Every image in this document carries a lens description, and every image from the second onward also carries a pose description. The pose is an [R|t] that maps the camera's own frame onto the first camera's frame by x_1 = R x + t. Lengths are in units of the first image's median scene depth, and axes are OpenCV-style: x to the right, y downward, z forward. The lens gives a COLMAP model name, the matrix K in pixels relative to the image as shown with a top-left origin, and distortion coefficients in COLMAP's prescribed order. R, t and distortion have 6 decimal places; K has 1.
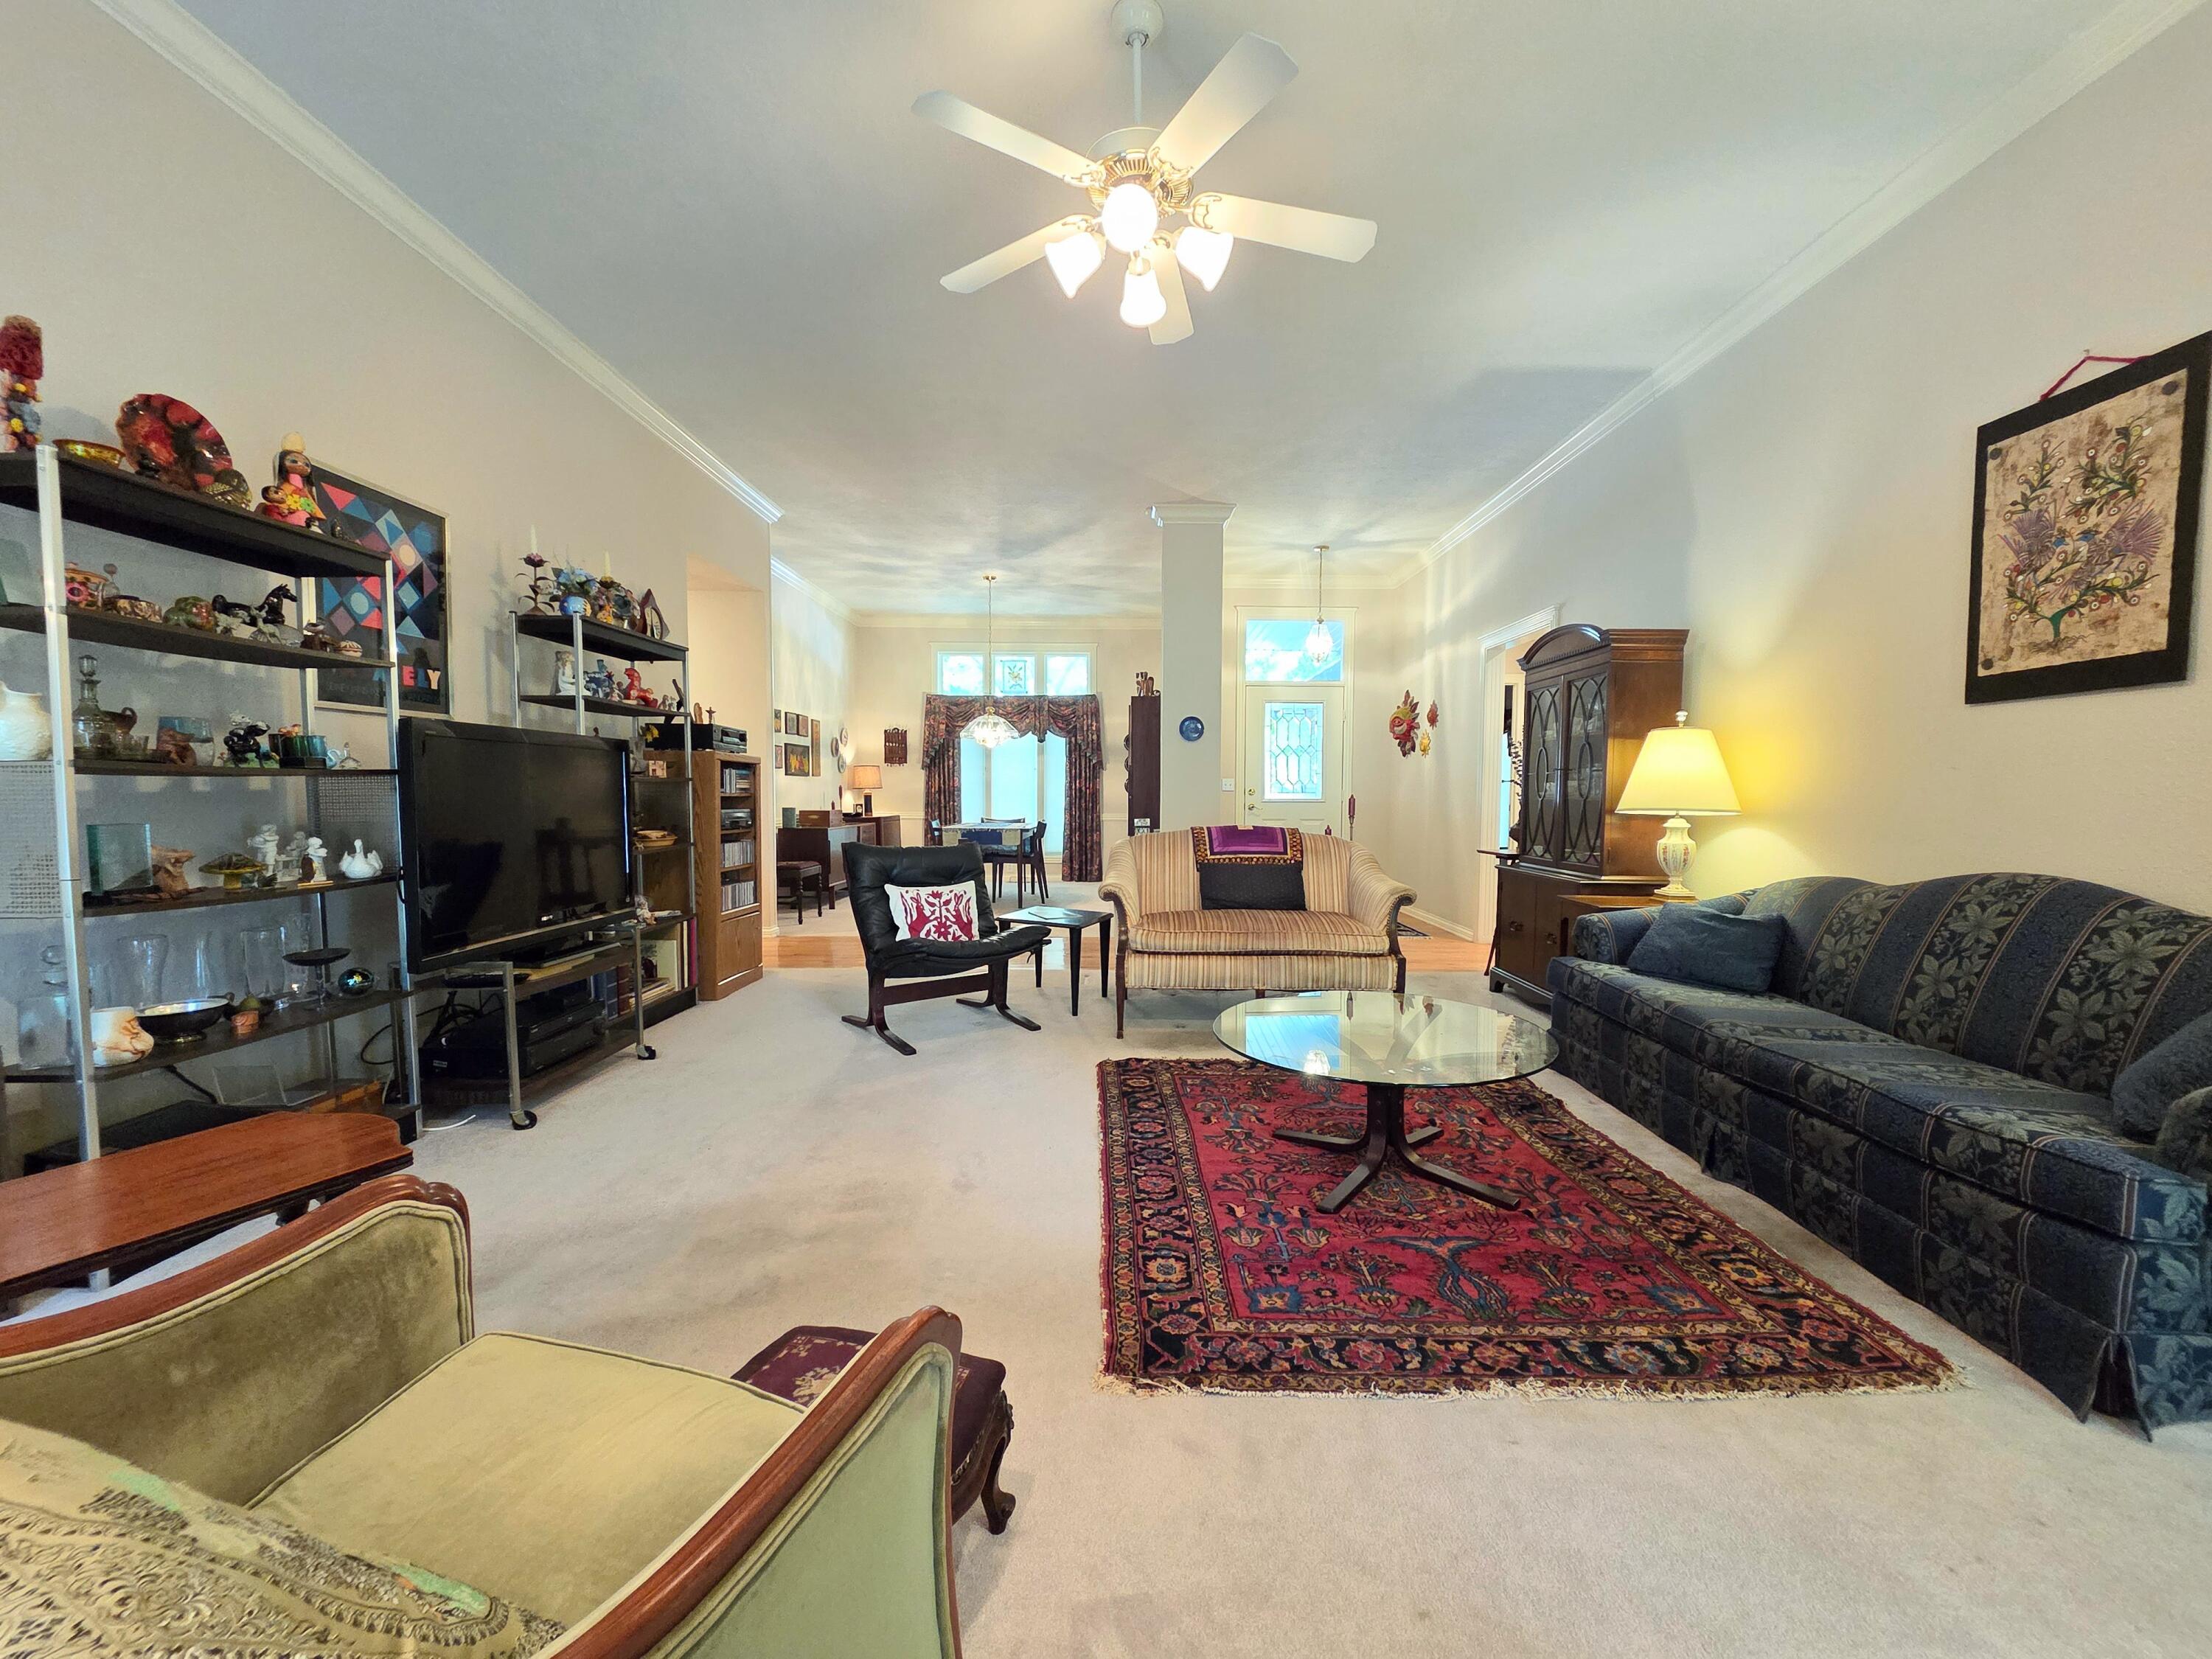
lens RADIAL K [[910.4, 0, 1126.3], [0, 910.4, 839.9], [0, 0, 1]] dist [0.005451, 0.000757]
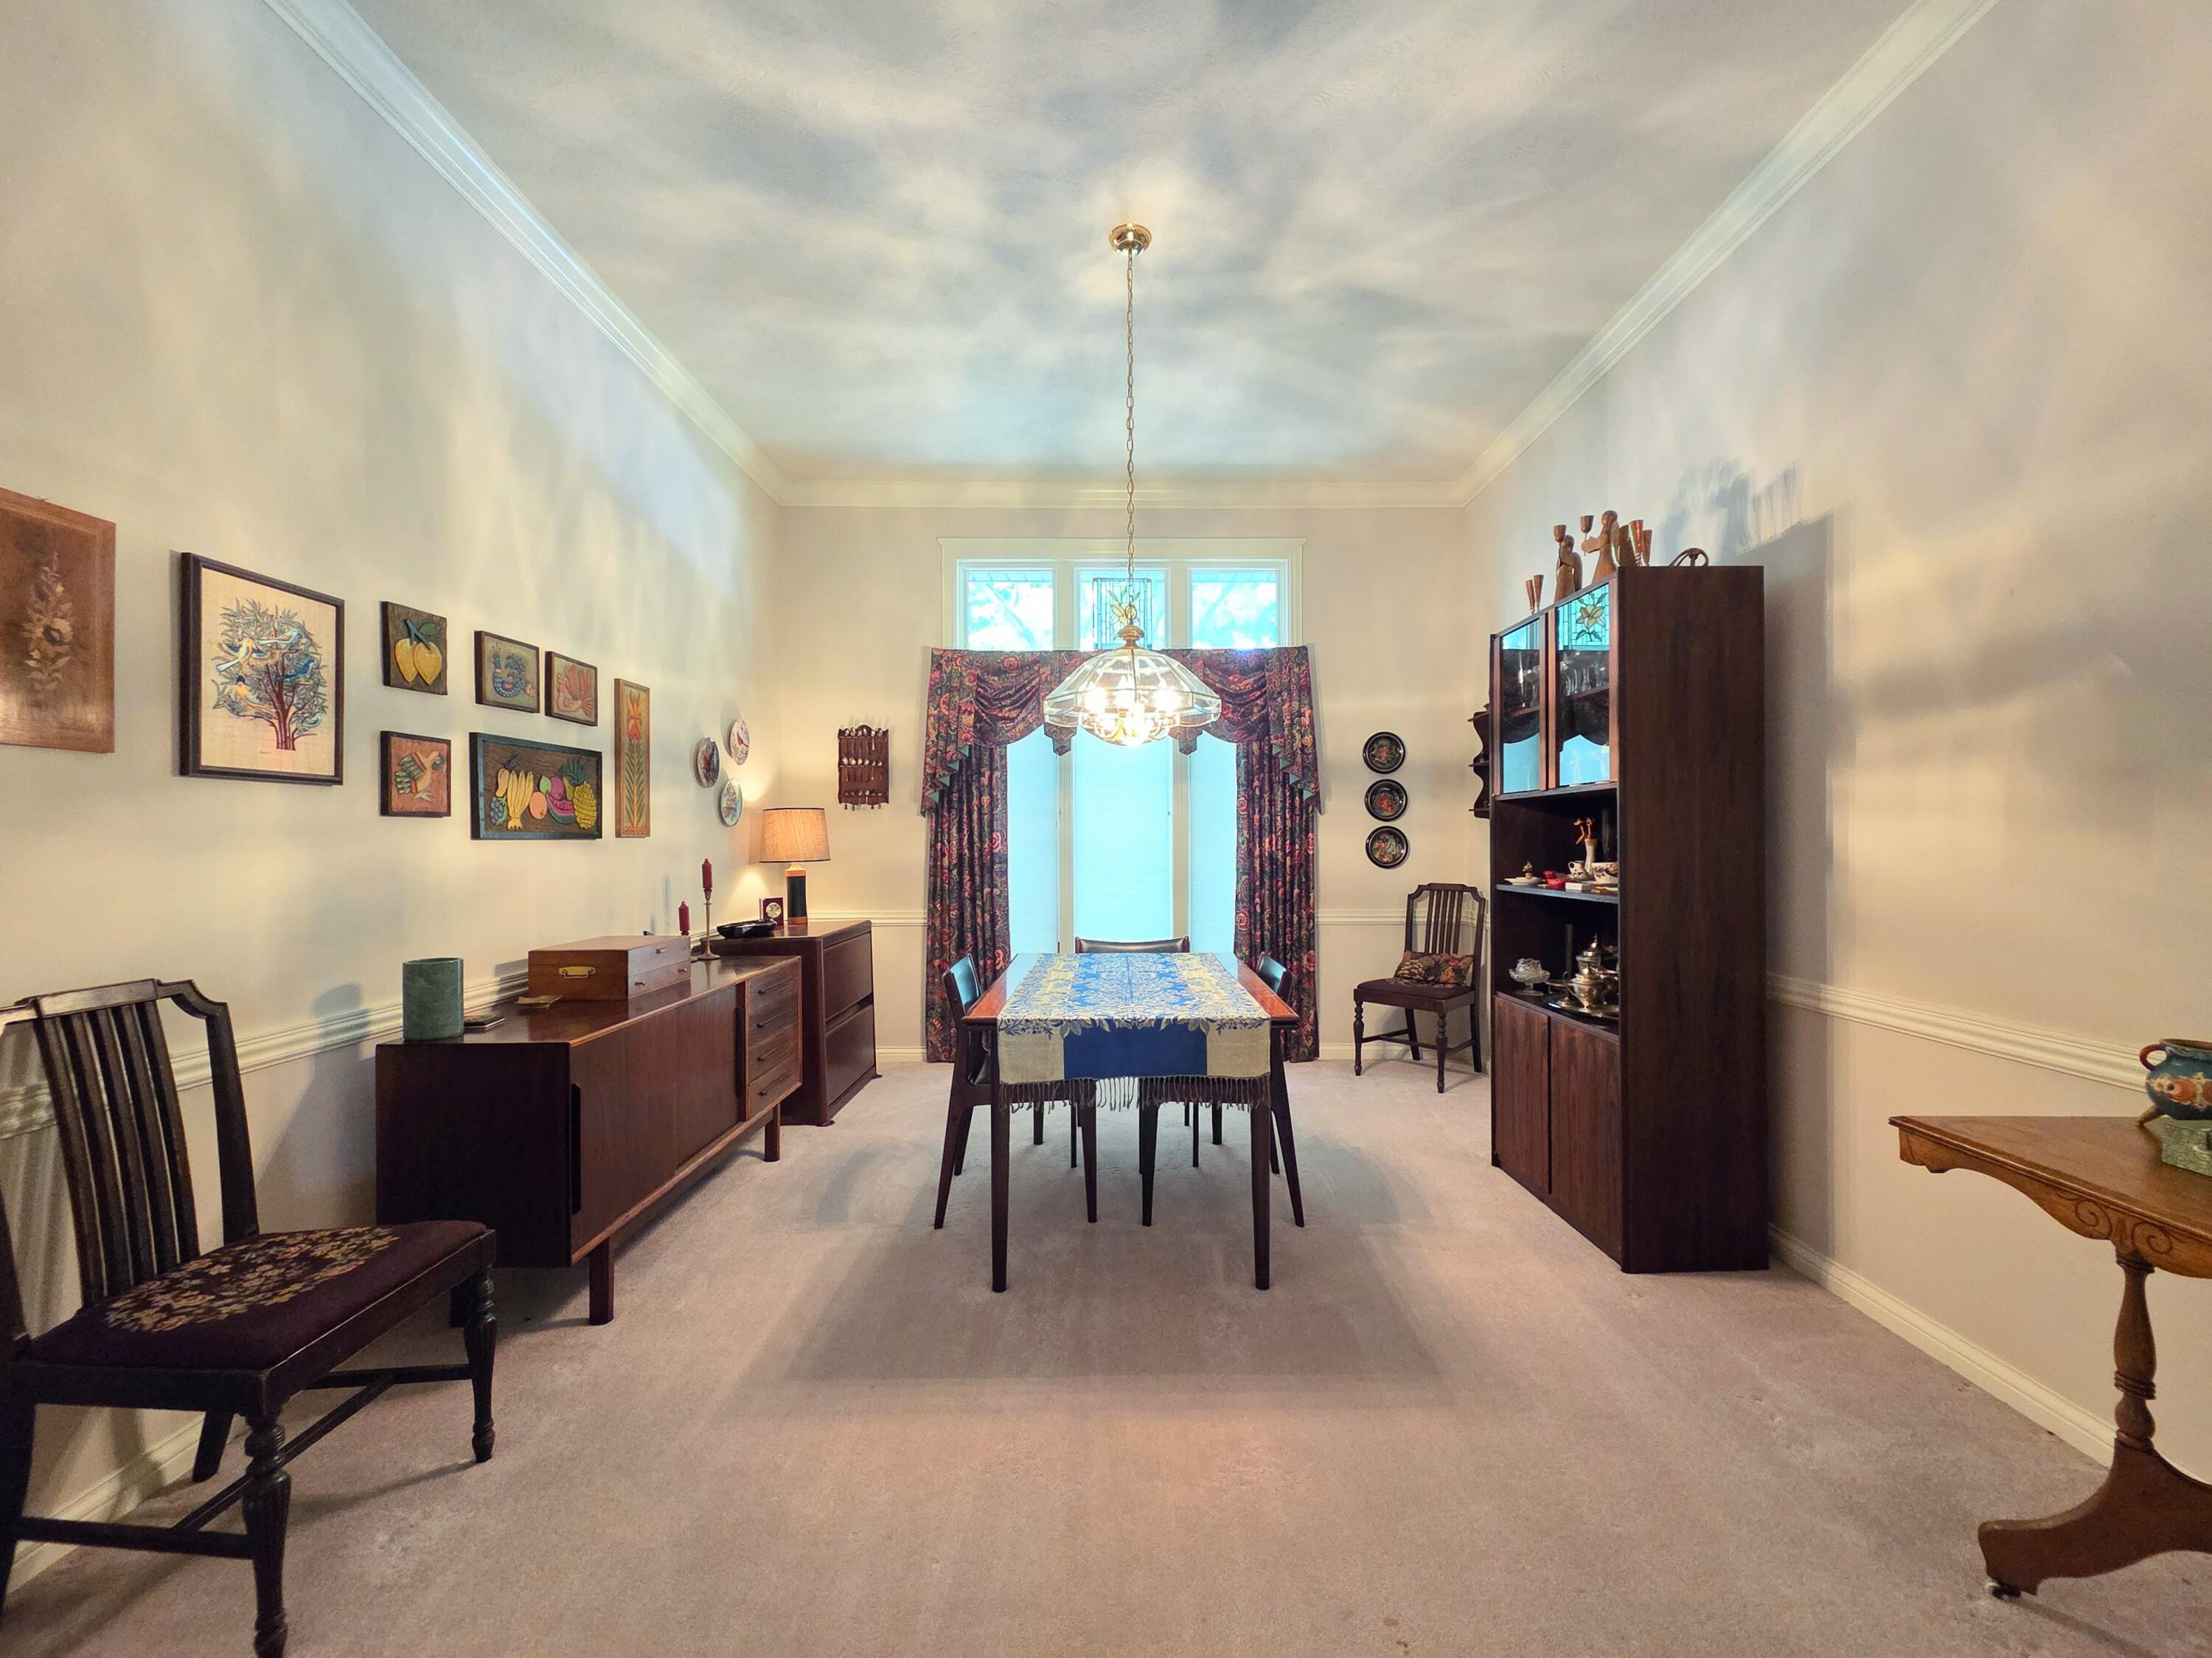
lens RADIAL K [[910.4, 0, 1127.7], [0, 910.4, 839.9], [0, 0, 1]] dist [0.005451, 0.000757]
pose [[0.999921, -0.009731, 0.007971, -0.400354], [0.010107, 0.998769, -0.048560, -0.134877], [-0.007489, 0.048636, 0.998788, 1.744975]]
